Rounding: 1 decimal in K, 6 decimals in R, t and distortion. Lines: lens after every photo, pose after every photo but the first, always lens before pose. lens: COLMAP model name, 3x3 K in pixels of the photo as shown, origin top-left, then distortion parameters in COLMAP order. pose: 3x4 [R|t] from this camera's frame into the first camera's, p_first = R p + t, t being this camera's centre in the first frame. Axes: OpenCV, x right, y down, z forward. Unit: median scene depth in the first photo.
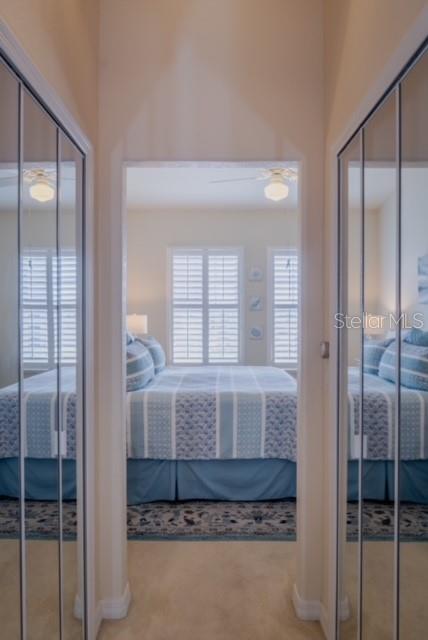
lens RADIAL K [[444.0, 0, 218.9], [0, 444.0, 314.5], [0, 0, 1]] dist [-0.036354, 0.019062]
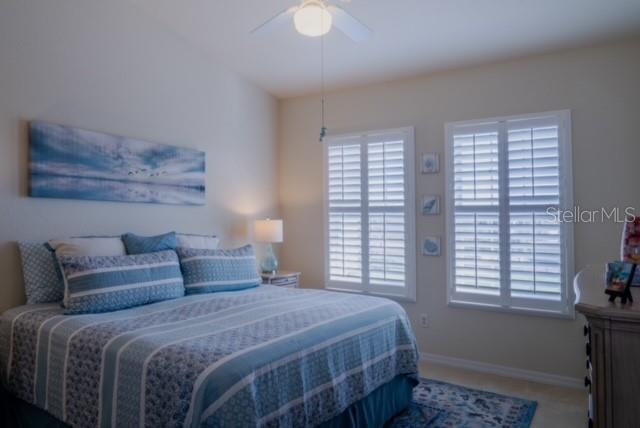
lens RADIAL K [[444.0, 0, 313.0], [0, 444.0, 199.8], [0, 0, 1]] dist [-0.036354, 0.019062]
pose [[0.839040, -0.016839, -0.543808, 0.489042], [-0.009294, 0.998931, -0.045272, 0.000902], [0.543990, 0.043039, 0.837987, 0.485569]]
